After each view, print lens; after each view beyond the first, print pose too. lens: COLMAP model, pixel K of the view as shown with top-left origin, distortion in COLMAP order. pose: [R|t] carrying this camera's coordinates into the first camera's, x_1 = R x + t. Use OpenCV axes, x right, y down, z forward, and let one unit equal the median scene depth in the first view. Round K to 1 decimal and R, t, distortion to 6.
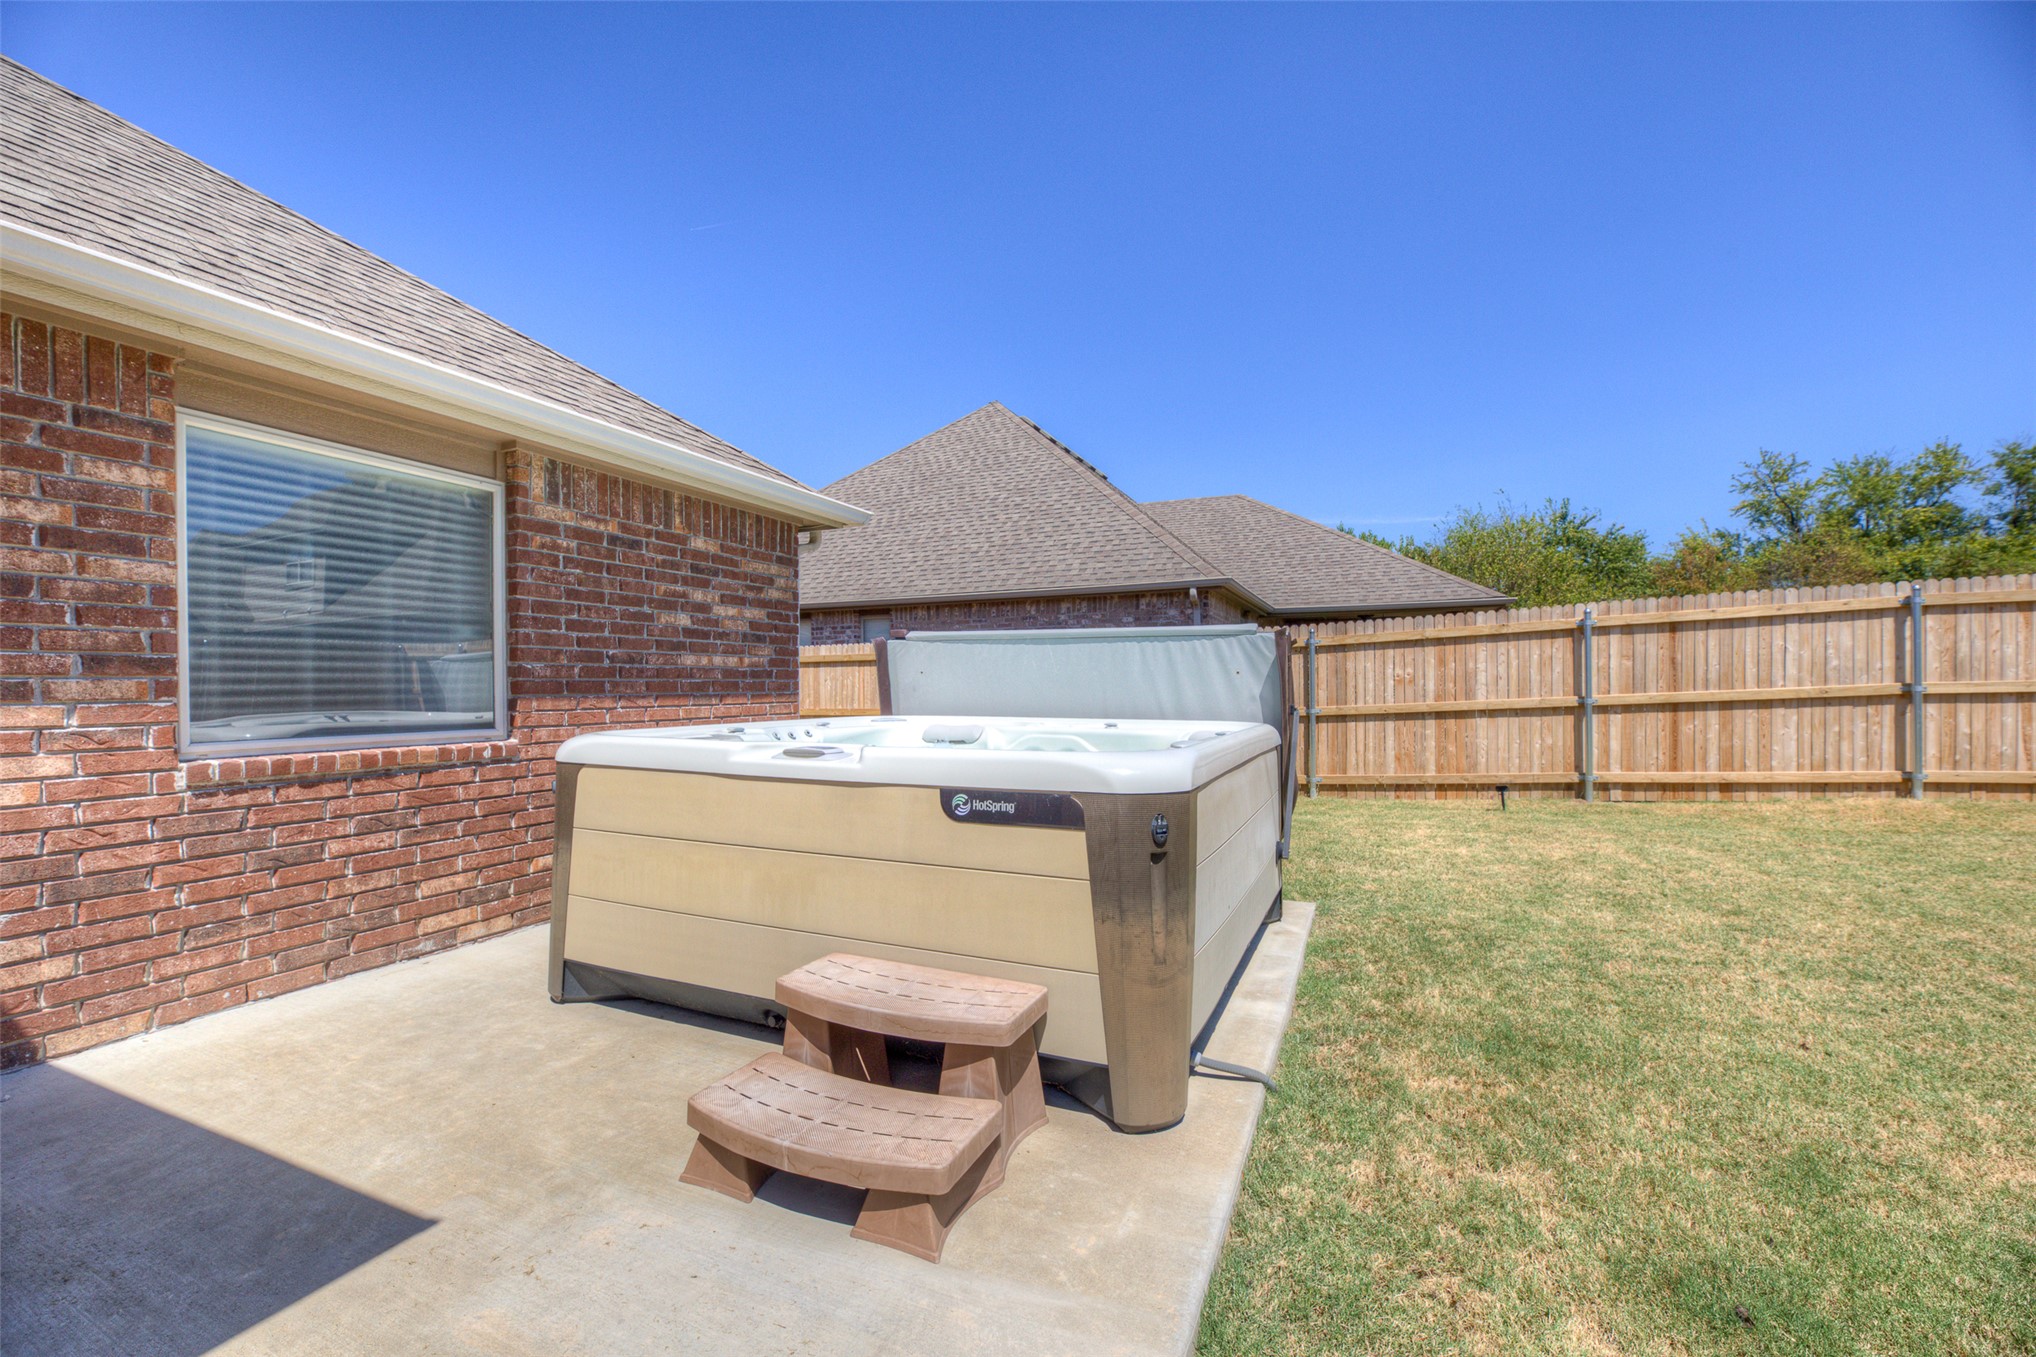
lens RADIAL K [[858.0, 0, 1052.3], [0, 858.0, 687.9], [0, 0, 1]] dist [0.001215, -0.003897]
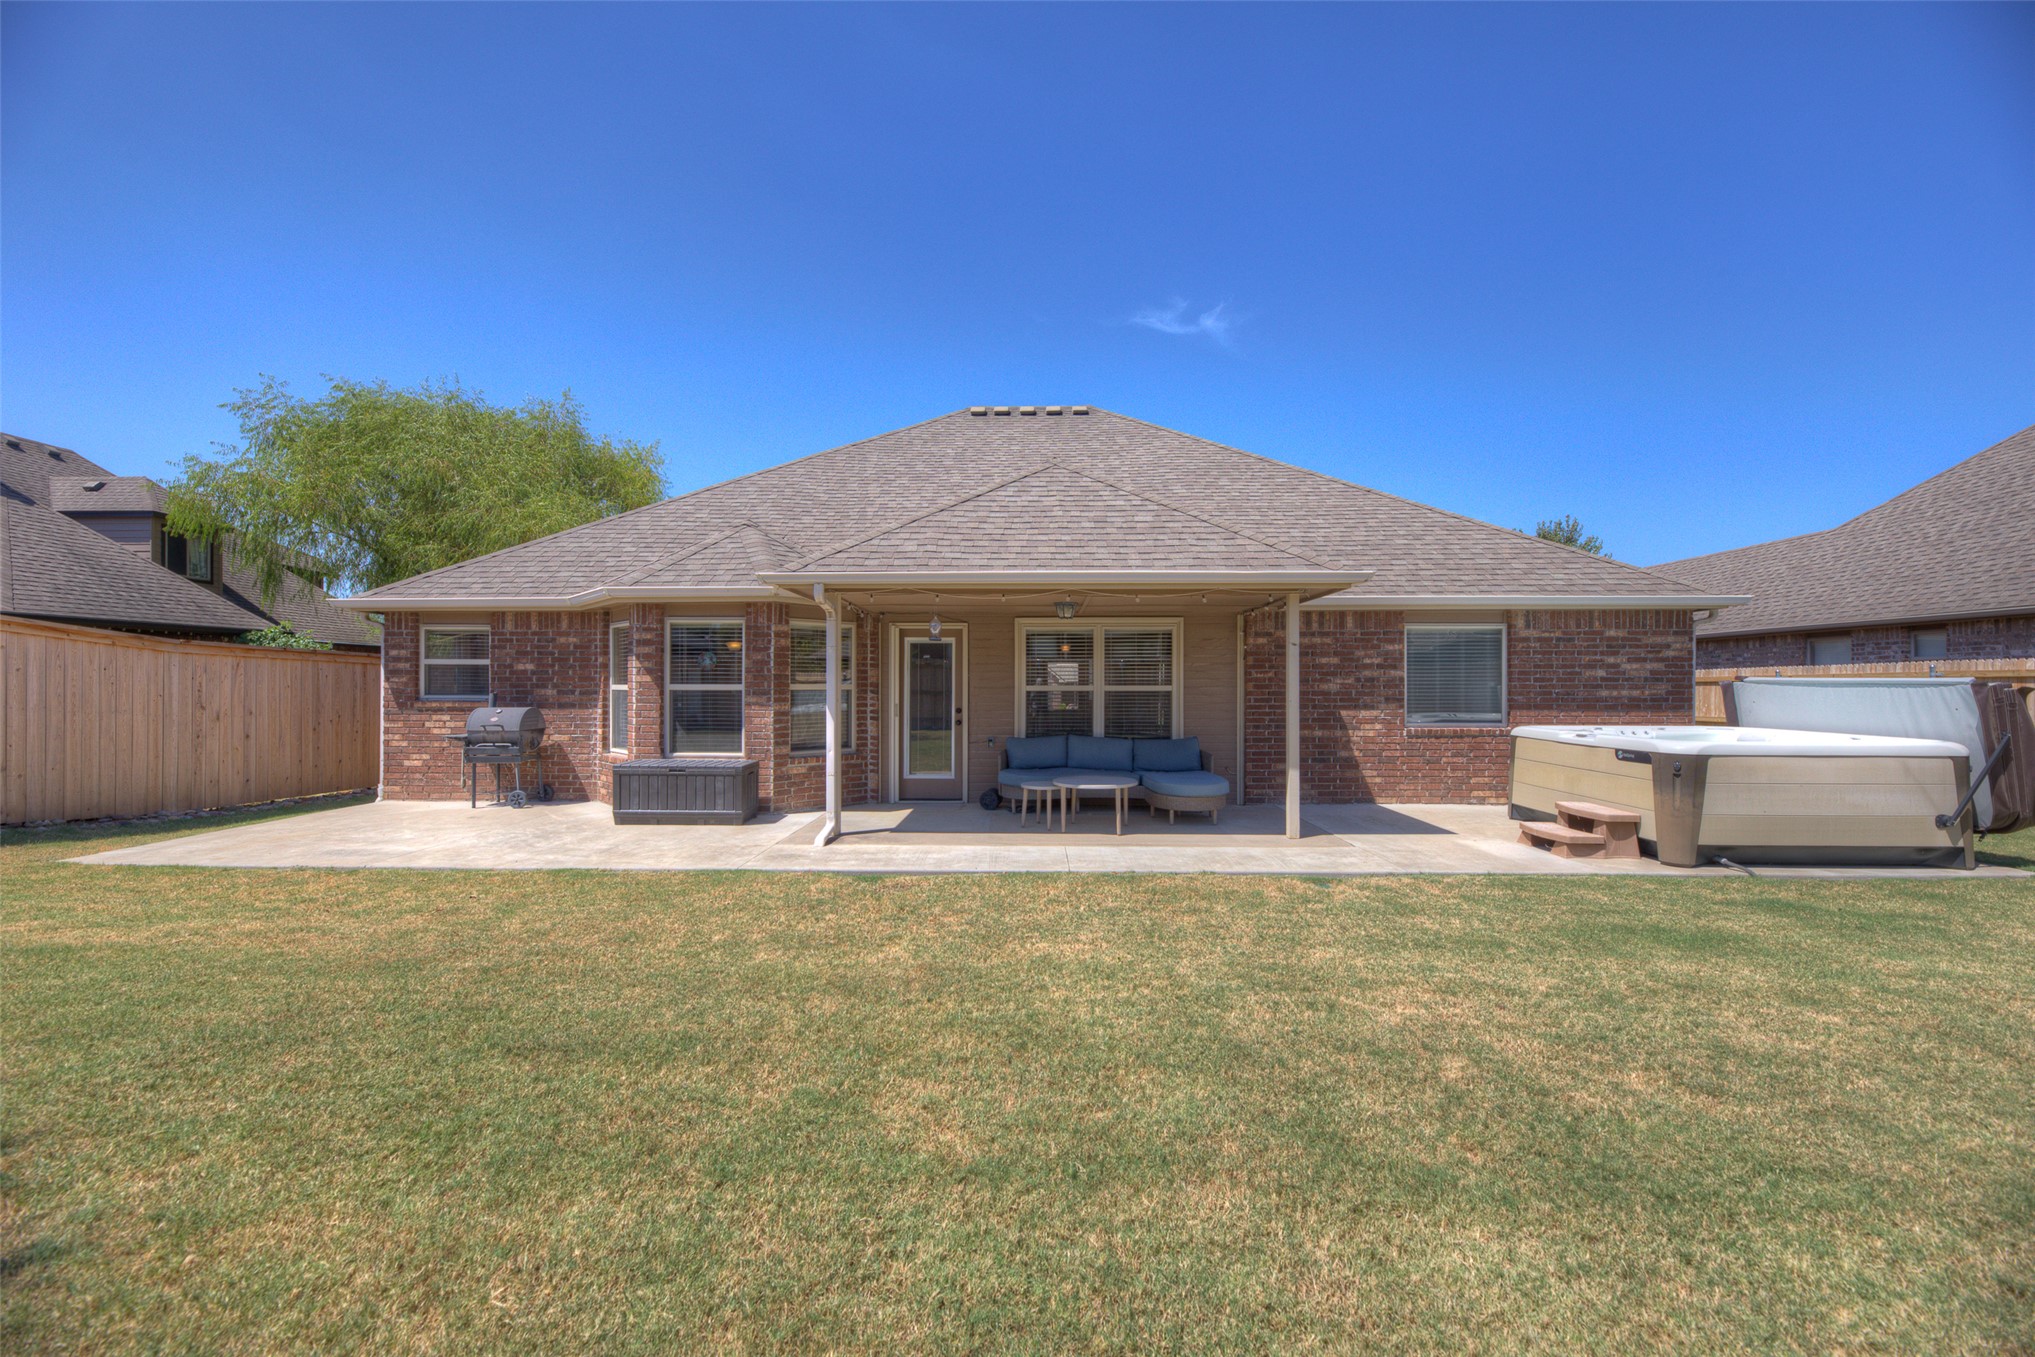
lens RADIAL K [[805.8, 0, 1013.9], [0, 805.8, 691.9], [0, 0, 1]] dist [0.016462, -0.005598]
pose [[0.357139, 0.010478, -0.933992, 0.947064], [-0.004154, 0.999945, 0.009630, -0.053812], [0.934042, 0.000441, 0.357163, -1.061014]]
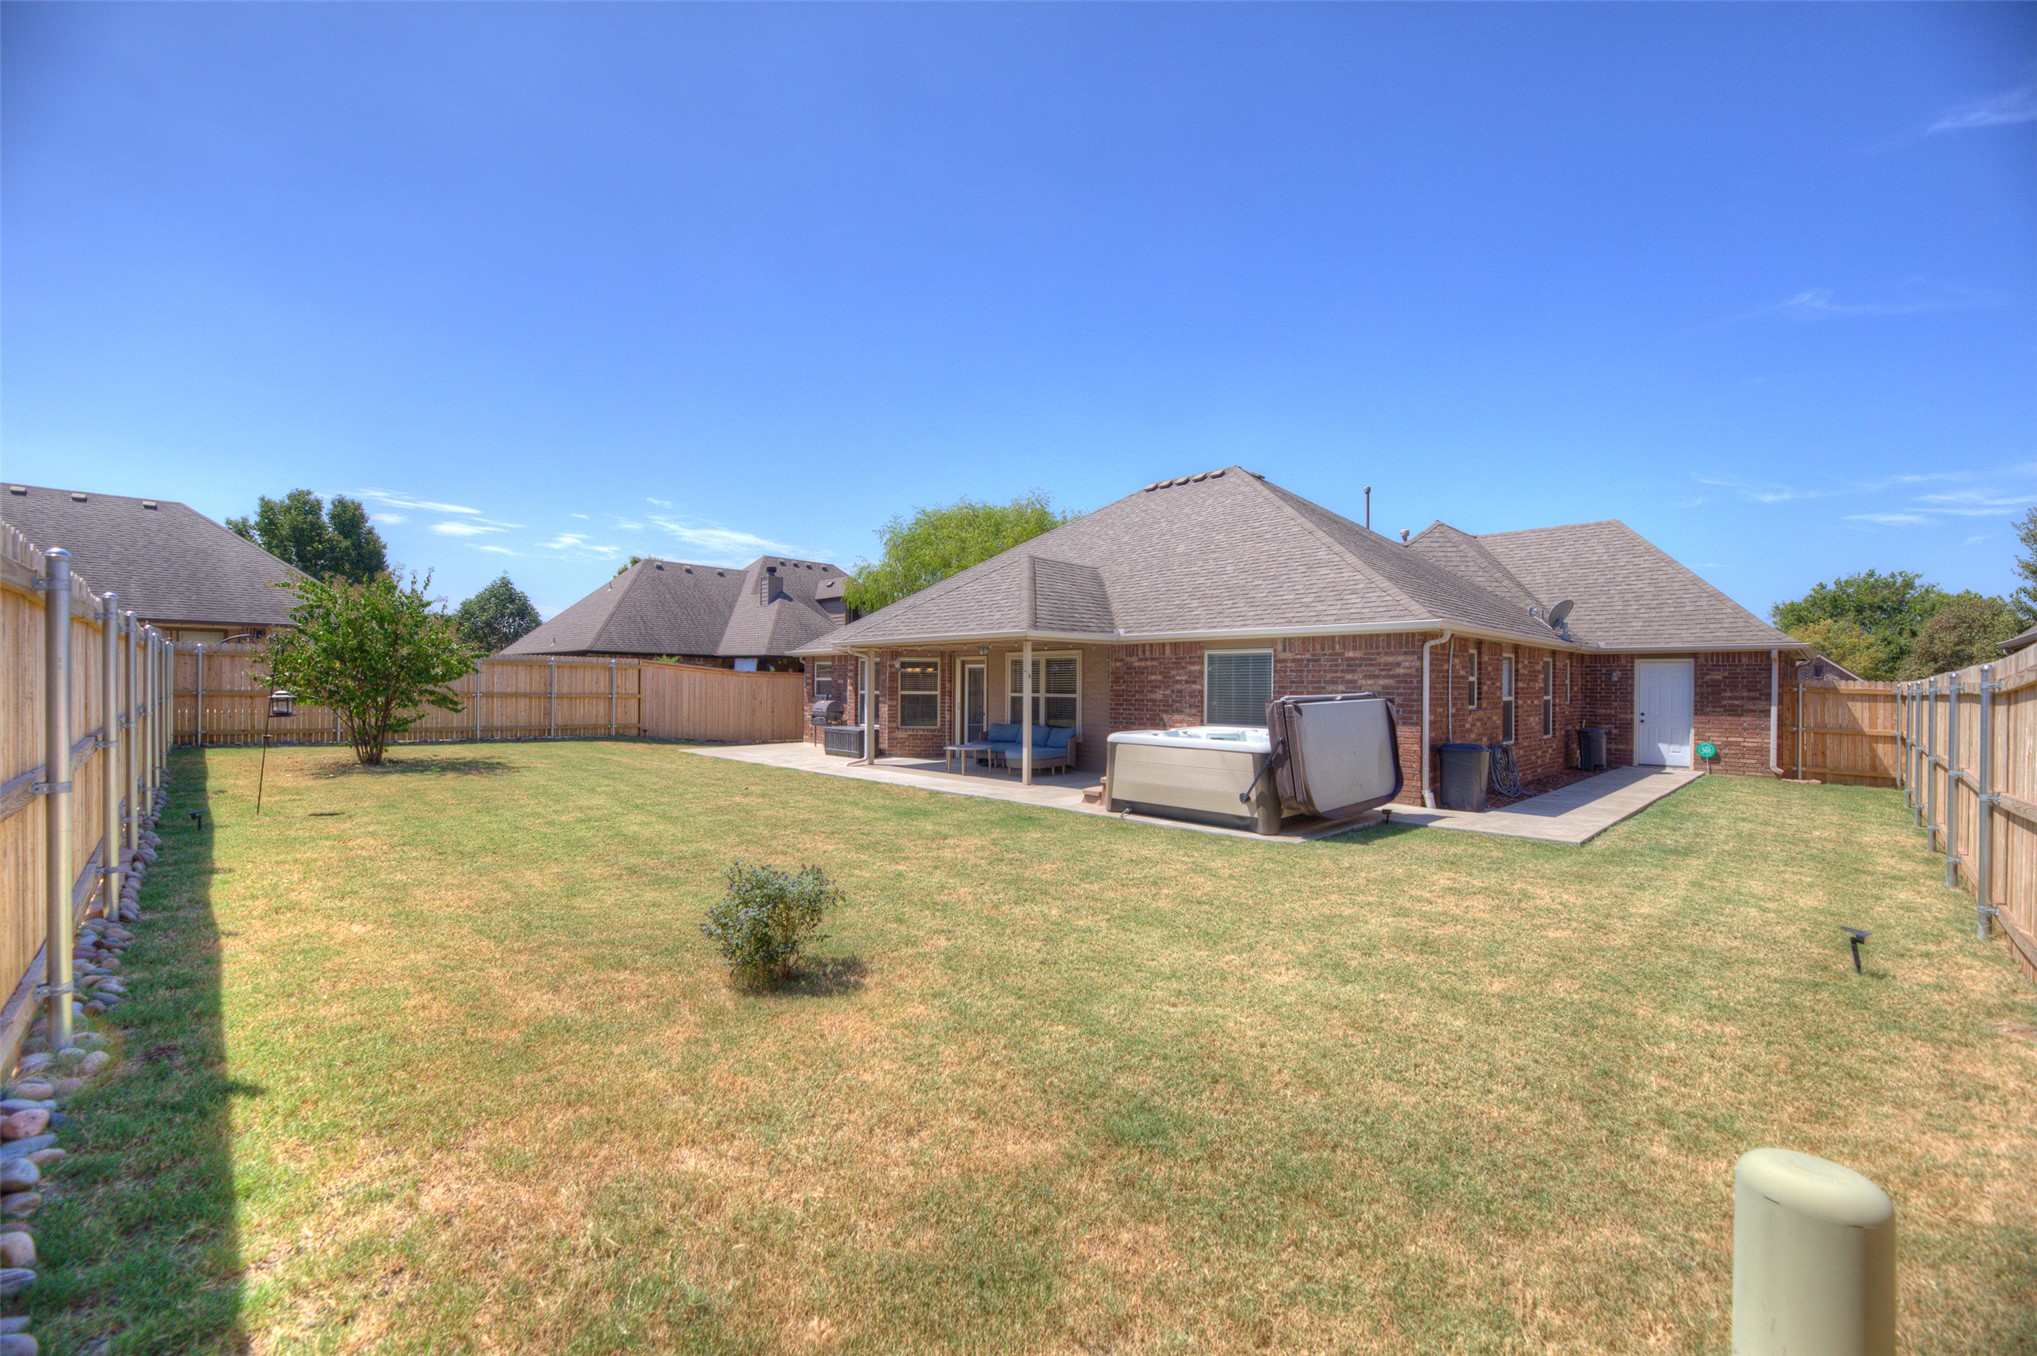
lens RADIAL K [[829.6, 0, 1029.9], [0, 829.6, 683.9], [0, 0, 1]] dist [0.013230, -0.006822]
pose [[-0.392208, 0.005621, -0.919859, 2.291484], [-0.002737, 0.999970, 0.007277, -0.116994], [0.919873, 0.005372, -0.392181, 1.245968]]
